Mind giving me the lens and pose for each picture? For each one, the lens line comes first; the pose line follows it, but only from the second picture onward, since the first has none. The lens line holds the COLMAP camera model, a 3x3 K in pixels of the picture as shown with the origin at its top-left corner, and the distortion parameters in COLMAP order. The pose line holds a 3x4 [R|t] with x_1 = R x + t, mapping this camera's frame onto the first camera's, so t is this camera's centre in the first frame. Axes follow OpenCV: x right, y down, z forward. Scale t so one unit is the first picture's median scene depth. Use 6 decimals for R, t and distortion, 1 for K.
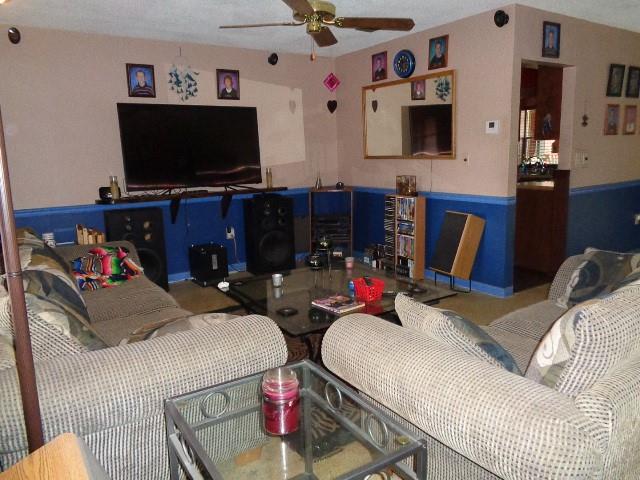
lens RADIAL K [[475.5, 0, 319.8], [0, 475.5, 238.4], [0, 0, 1]] dist [-0.006099, 0.025968]
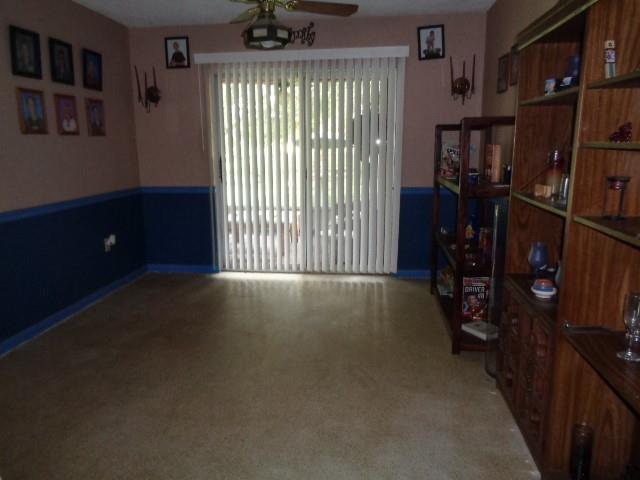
lens RADIAL K [[475.5, 0, 320.1], [0, 475.5, 239.2], [0, 0, 1]] dist [-0.006099, 0.025968]
pose [[0.661402, -0.124403, 0.739642, 0.352214], [0.120291, 0.990977, 0.059110, -0.058305], [-0.740322, 0.049877, 0.670399, 0.244359]]
